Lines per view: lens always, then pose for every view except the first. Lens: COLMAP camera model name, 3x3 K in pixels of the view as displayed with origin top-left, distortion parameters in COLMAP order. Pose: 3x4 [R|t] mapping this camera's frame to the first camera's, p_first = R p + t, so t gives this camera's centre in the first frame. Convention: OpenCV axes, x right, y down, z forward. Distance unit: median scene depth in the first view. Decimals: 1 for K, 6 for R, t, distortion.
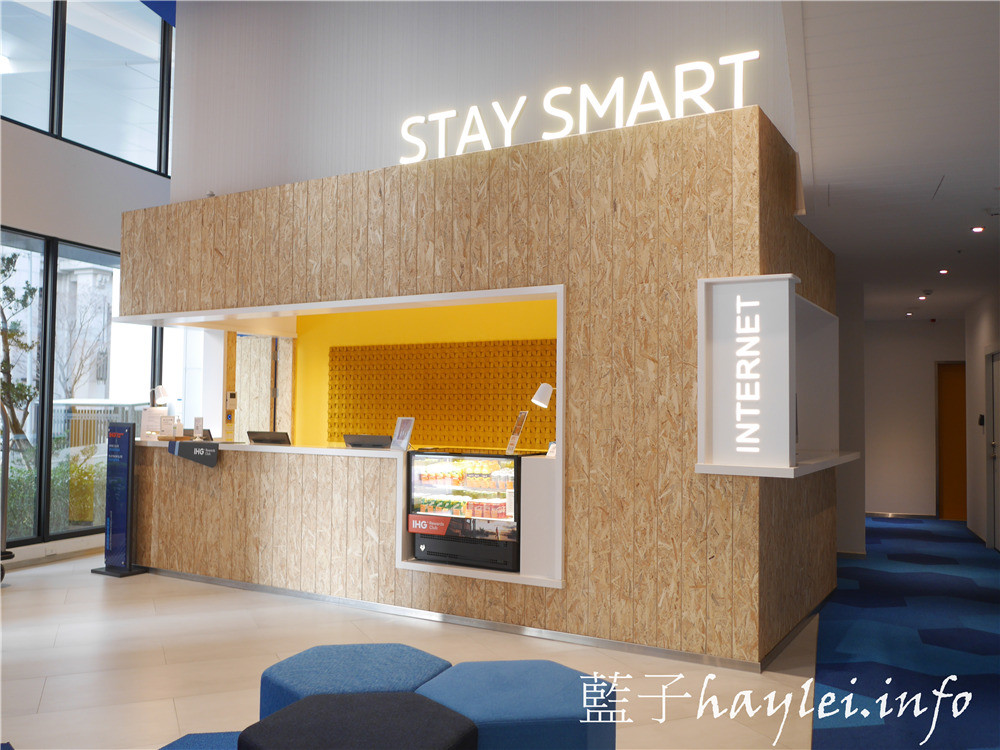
lens RADIAL K [[865.8, 0, 500.0], [0, 865.8, 375.0], [0, 0, 1]] dist [-0.019992, -0.000128]
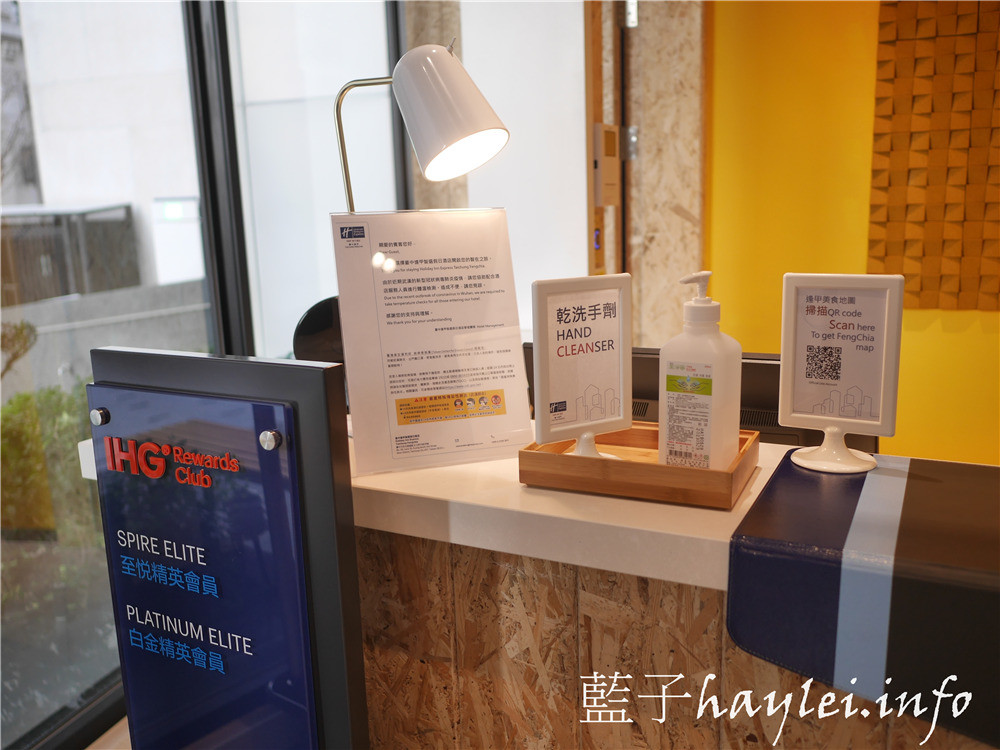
lens RADIAL K [[865.8, 0, 500.0], [0, 865.8, 375.0], [0, 0, 1]] dist [-0.019992, -0.000128]
pose [[0.997499, -0.054918, 0.044492, -0.323208], [0.042747, 0.970076, 0.239010, 0.025307], [-0.056286, -0.236510, 0.969997, 0.708398]]
